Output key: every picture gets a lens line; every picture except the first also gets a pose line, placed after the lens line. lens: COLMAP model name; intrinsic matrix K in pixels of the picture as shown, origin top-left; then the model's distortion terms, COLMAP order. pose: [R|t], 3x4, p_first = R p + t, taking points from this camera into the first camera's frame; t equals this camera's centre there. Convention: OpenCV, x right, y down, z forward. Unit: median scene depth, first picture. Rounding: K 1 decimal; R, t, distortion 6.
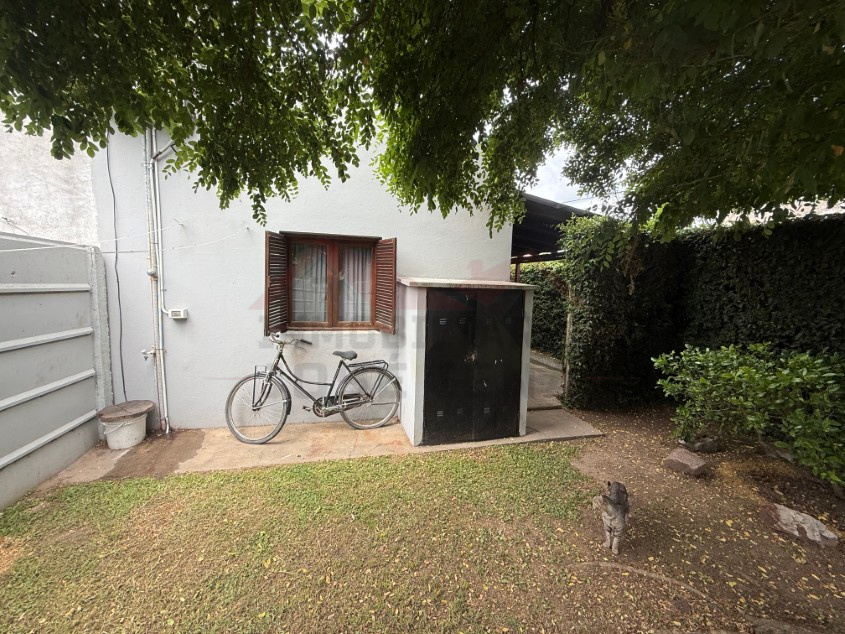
lens RADIAL K [[341.2, 0, 419.9], [0, 341.2, 318.9], [0, 0, 1]] dist [0.005806, 0.000514]
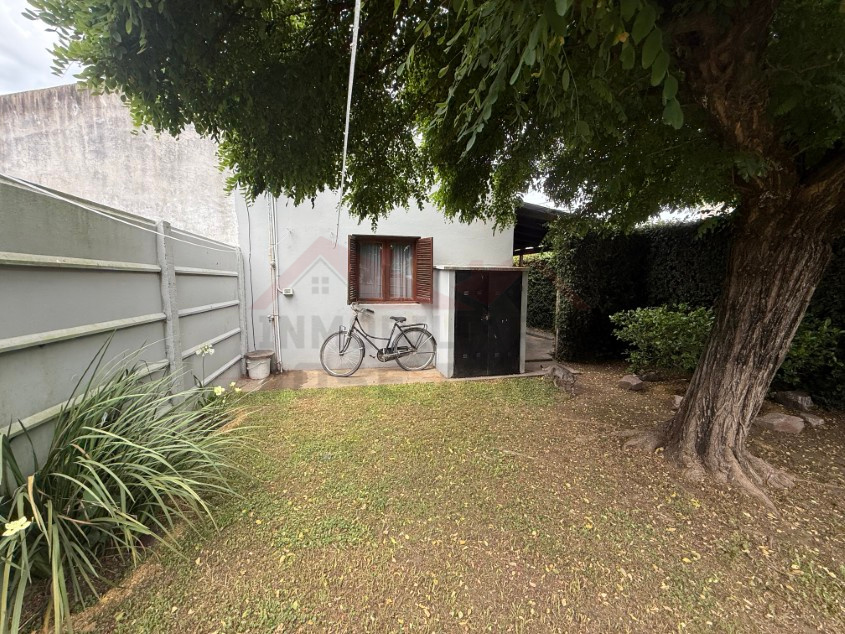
lens RADIAL K [[341.2, 0, 425.2], [0, 341.2, 319.0], [0, 0, 1]] dist [0.005806, 0.000514]
pose [[0.999740, -0.019927, -0.011072, -0.092713], [0.020056, 0.999731, 0.011668, 0.095829], [0.010836, -0.011887, 0.999871, -0.466318]]
